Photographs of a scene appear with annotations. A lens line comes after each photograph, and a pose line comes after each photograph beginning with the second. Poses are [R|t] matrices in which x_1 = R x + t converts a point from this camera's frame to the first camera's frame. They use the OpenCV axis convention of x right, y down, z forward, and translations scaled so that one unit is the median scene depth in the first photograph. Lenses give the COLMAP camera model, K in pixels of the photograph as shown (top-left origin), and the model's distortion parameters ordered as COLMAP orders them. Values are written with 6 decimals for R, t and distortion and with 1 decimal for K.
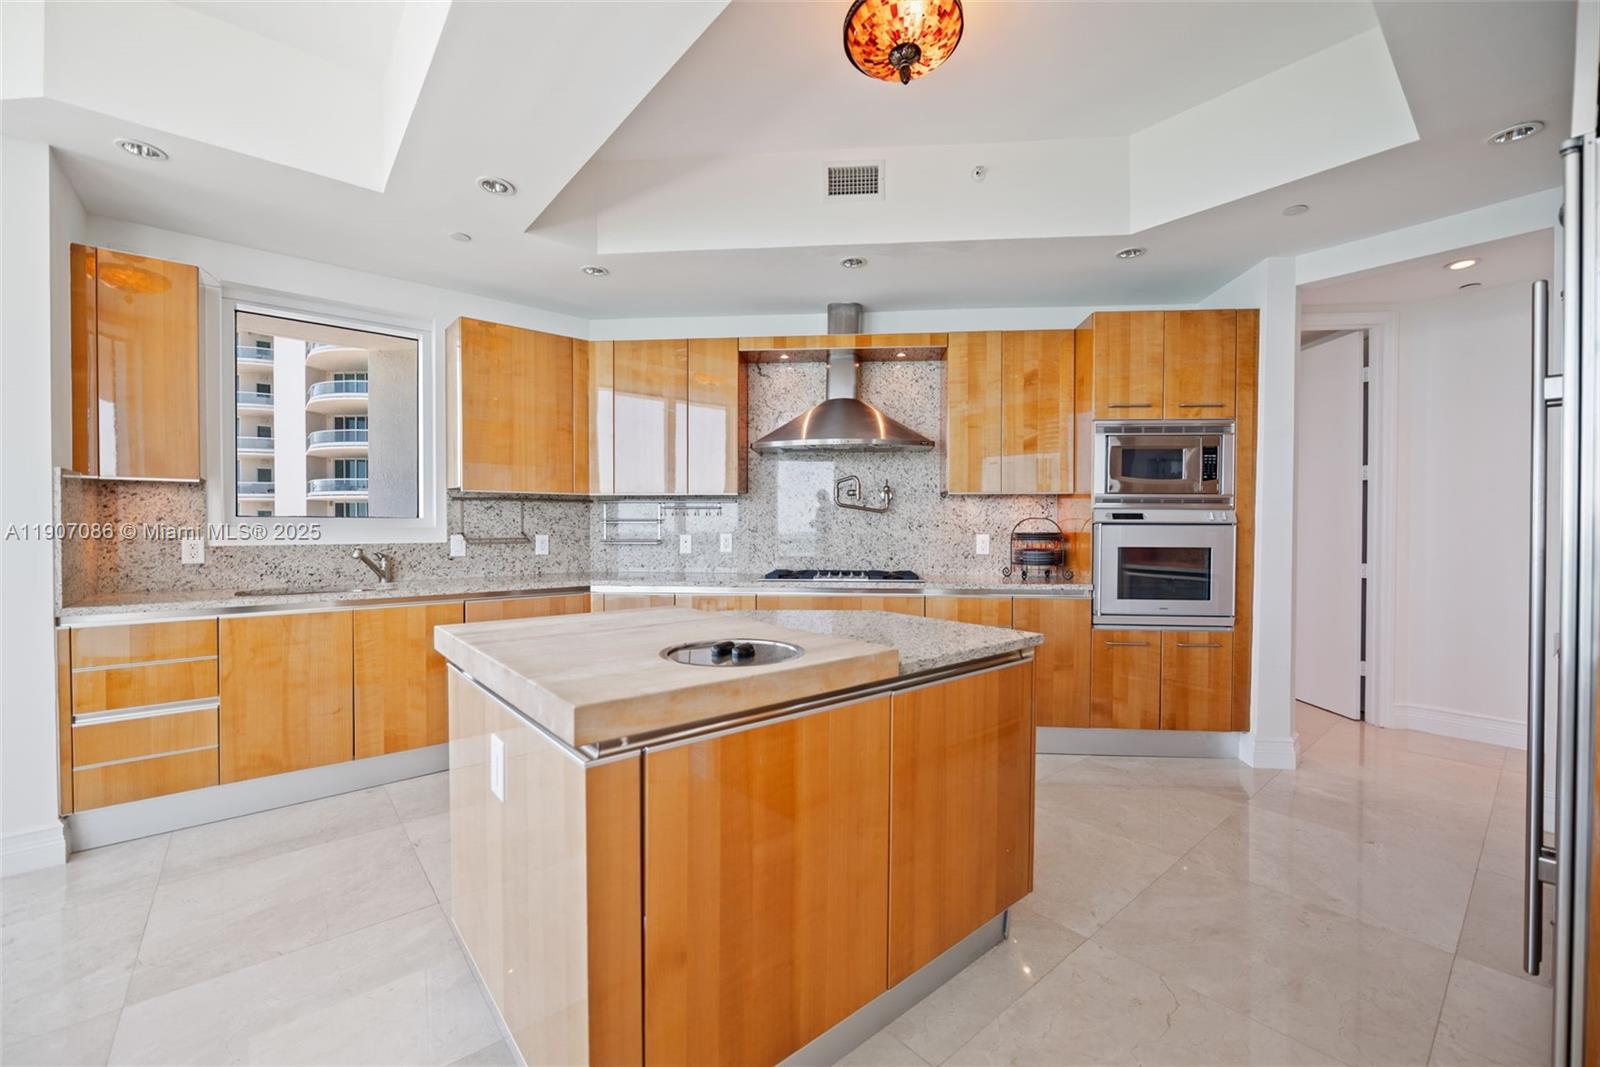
lens RADIAL K [[644.7, 0, 812.2], [0, 644.7, 531.4], [0, 0, 1]] dist [-0.000481, -0.000056]
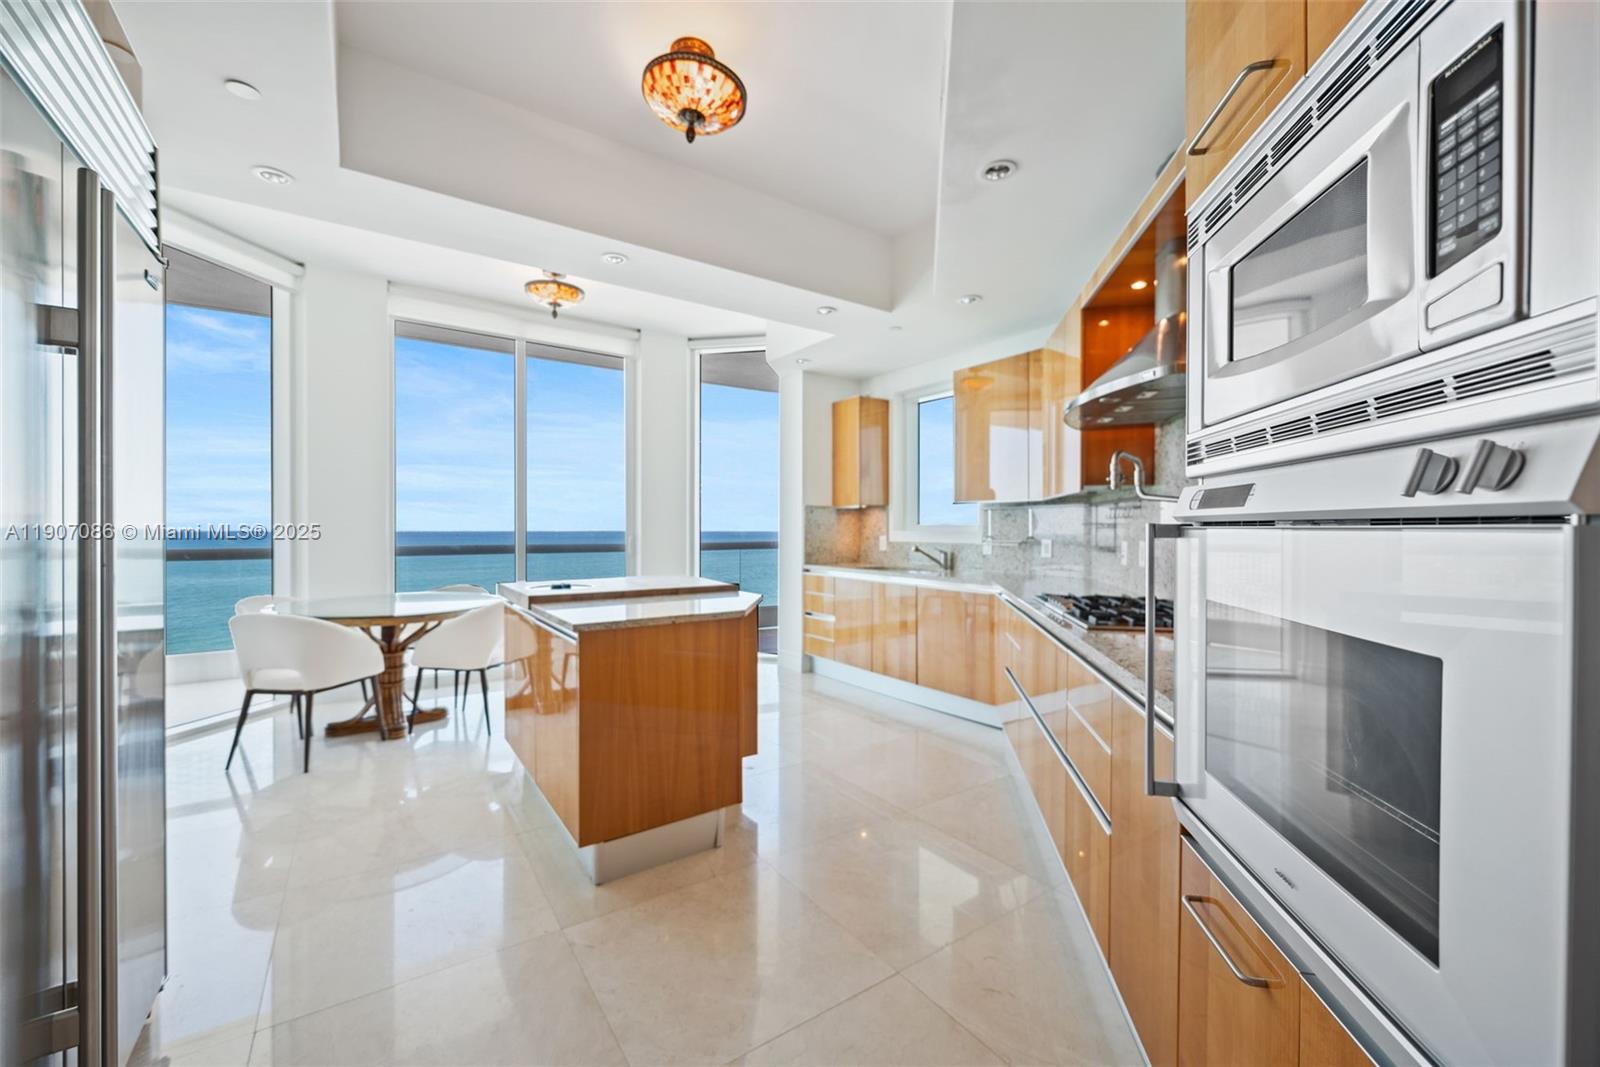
lens RADIAL K [[644.7, 0, 812.2], [0, 644.7, 531.4], [0, 0, 1]] dist [-0.000481, -0.000056]
pose [[-0.093777, 0.001801, -0.995592, 0.899027], [-0.015051, 0.999882, 0.003227, -0.007065], [0.995479, 0.015287, -0.093739, 0.946541]]
